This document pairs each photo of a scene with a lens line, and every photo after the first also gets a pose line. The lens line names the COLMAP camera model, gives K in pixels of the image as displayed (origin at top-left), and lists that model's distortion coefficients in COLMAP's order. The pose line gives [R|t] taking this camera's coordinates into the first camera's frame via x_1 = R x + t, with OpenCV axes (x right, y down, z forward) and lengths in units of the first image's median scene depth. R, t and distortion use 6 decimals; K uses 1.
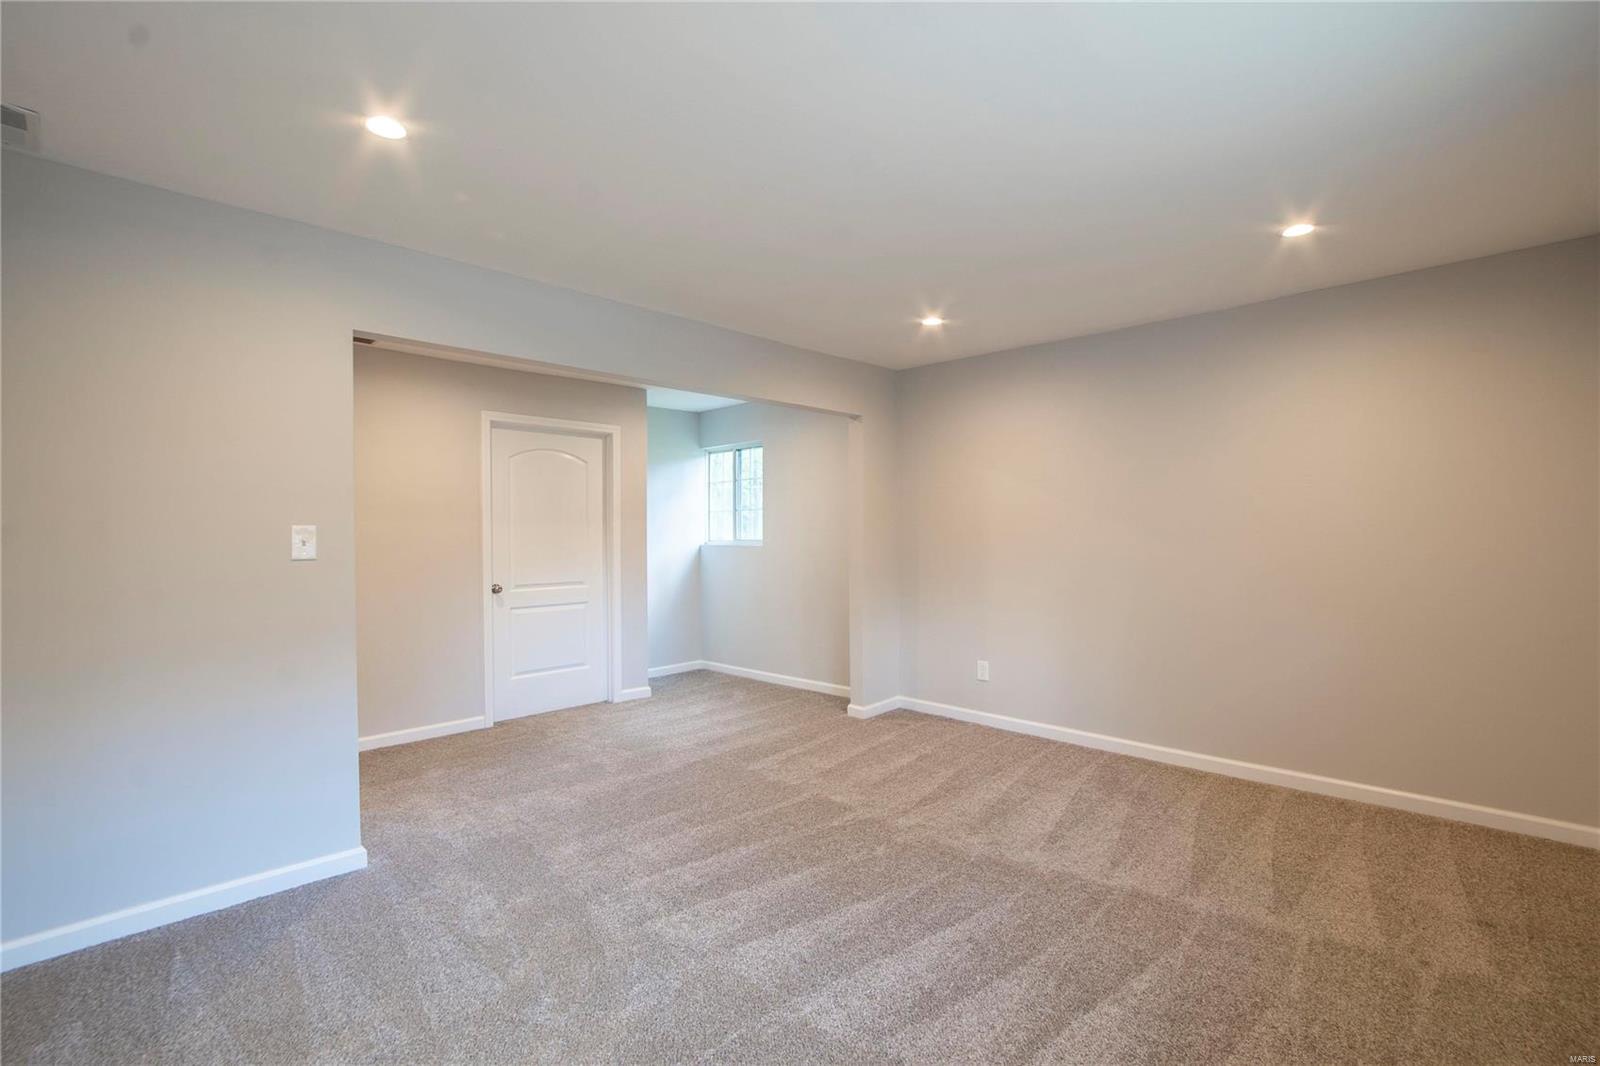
lens RADIAL K [[718.9, 0, 797.0], [0, 718.9, 527.0], [0, 0, 1]] dist [-0.029149, 0.000433]
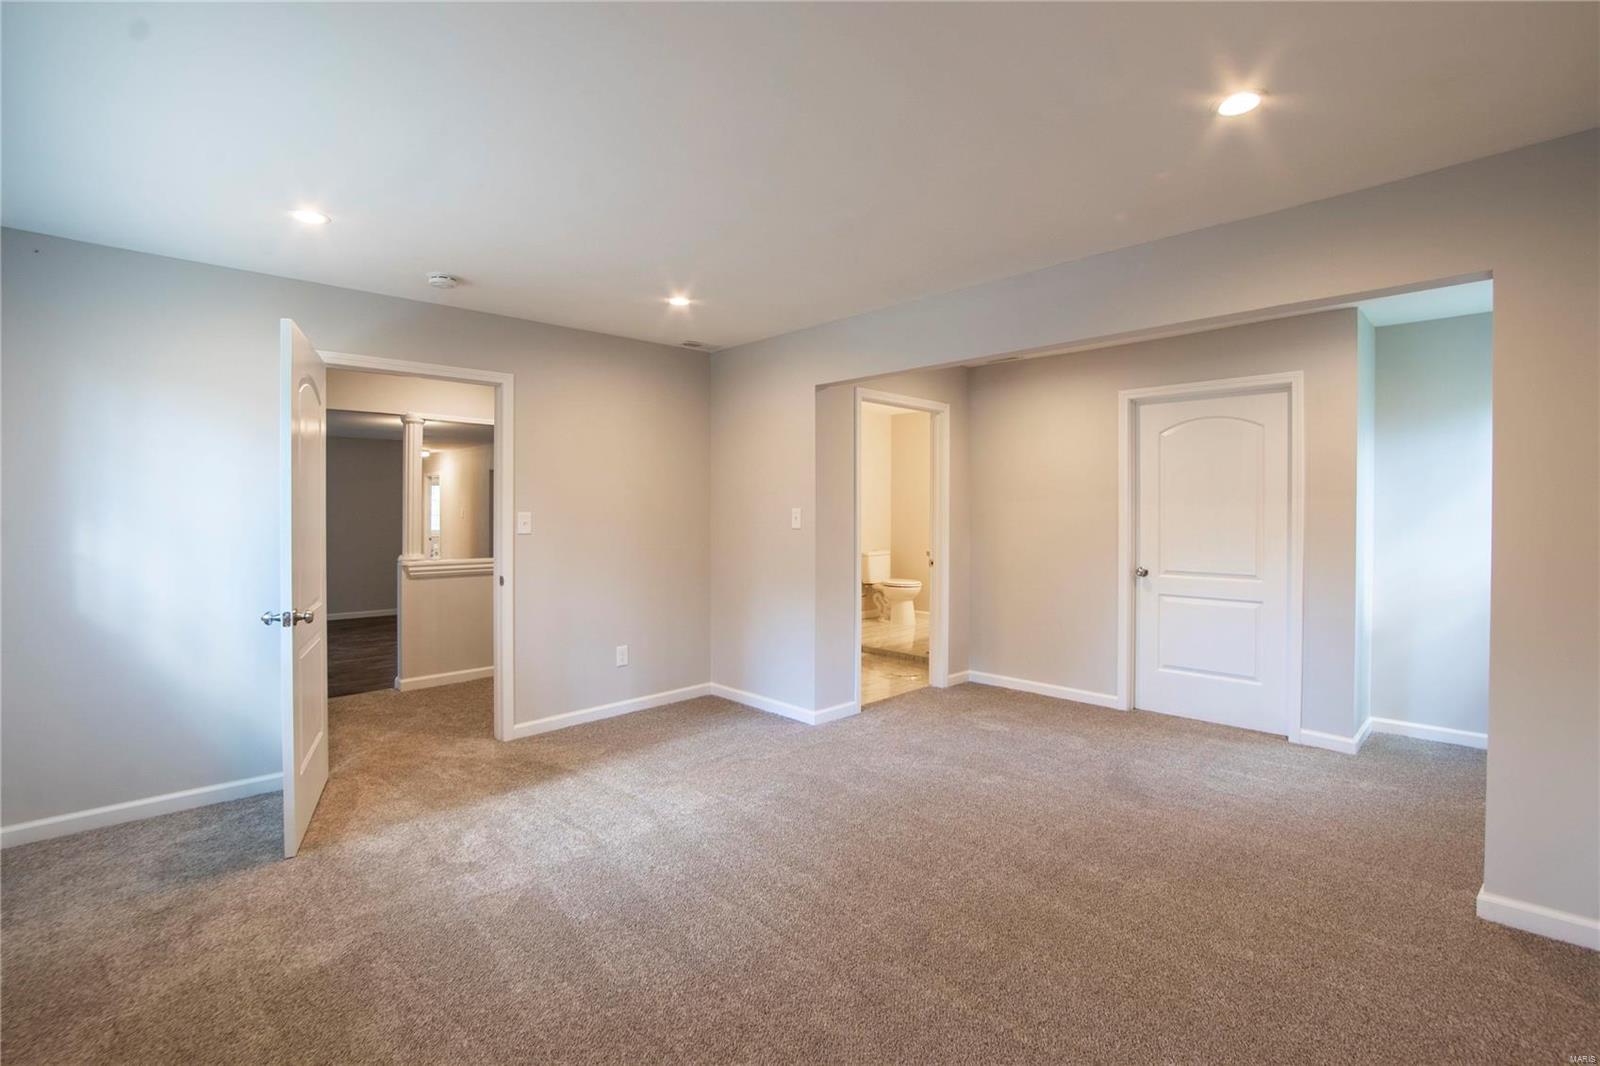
lens RADIAL K [[718.9, 0, 797.0], [0, 718.9, 527.0], [0, 0, 1]] dist [-0.029149, 0.000433]
pose [[-0.007864, 0.029741, -0.999527, 0.534964], [0.004661, 0.999548, 0.029705, -0.004619], [0.999958, -0.004425, -0.007999, 0.534520]]
